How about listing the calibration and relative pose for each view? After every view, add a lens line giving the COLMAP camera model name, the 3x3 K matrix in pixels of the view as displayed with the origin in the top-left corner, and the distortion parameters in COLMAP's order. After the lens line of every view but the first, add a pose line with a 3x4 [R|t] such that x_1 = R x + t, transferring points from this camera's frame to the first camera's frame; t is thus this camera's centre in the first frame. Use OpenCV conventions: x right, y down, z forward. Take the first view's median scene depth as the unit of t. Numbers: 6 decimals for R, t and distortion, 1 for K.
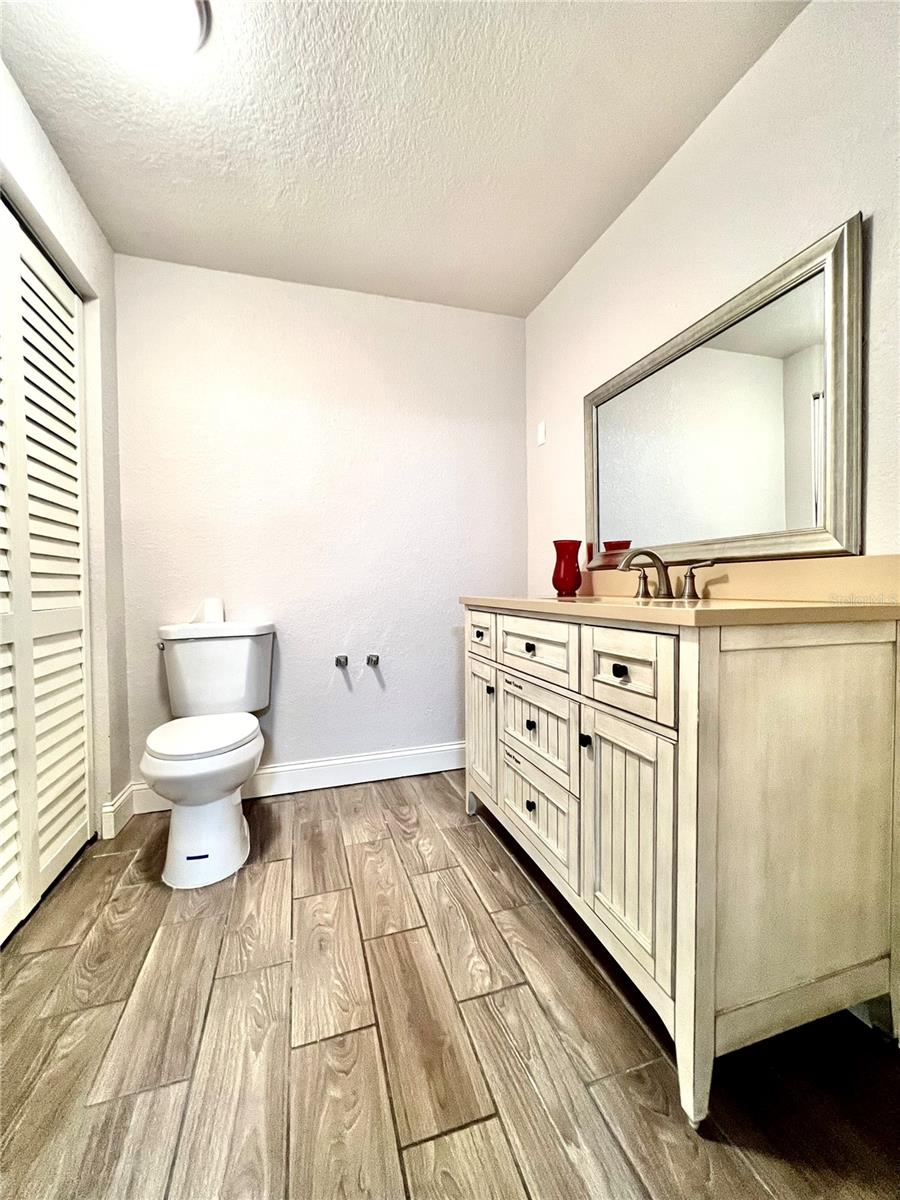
lens RADIAL K [[480.2, 0, 450.0], [0, 480.2, 600.0], [0, 0, 1]] dist [-0.000579, 0.000343]
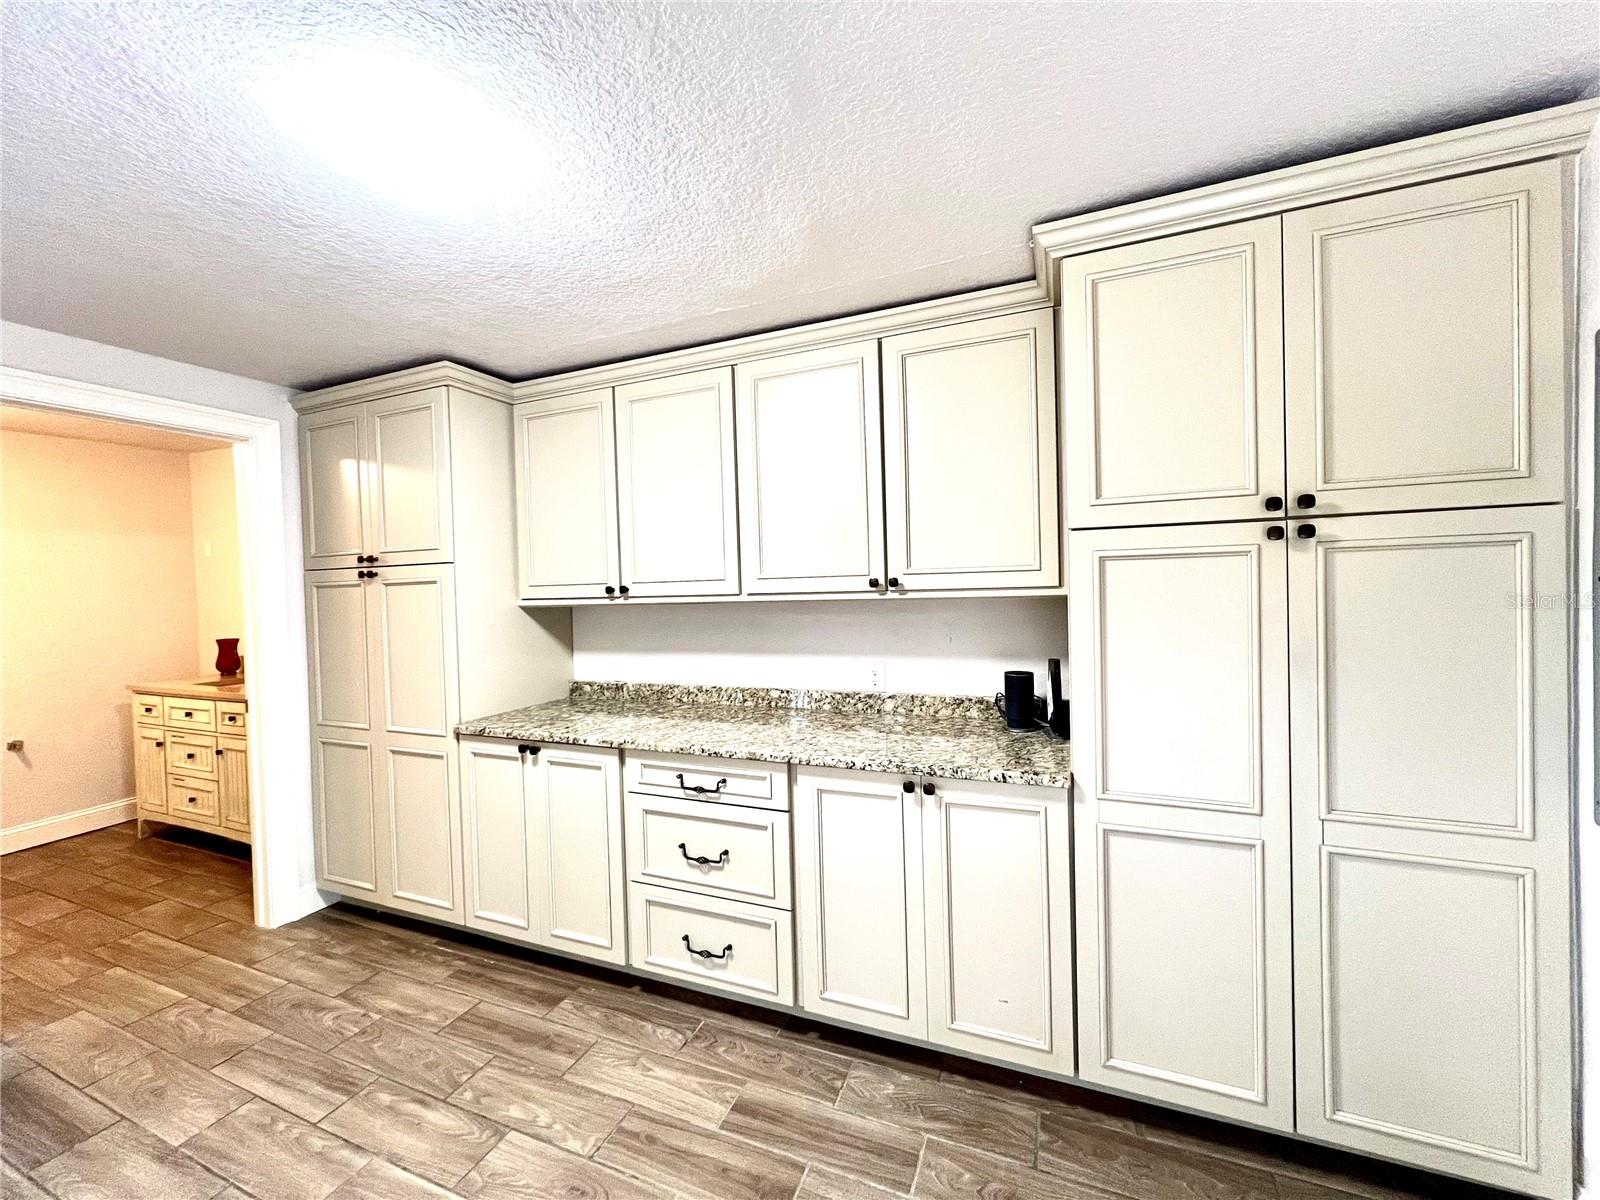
lens RADIAL K [[640.2, 0, 798.1], [0, 640.2, 594.4], [0, 0, 1]] dist [-0.000579, 0.000343]
pose [[0.646048, -0.020618, 0.763019, -0.179328], [0.040505, 0.999153, -0.007297, -0.237472], [-0.762222, 0.035620, 0.646335, -2.285253]]
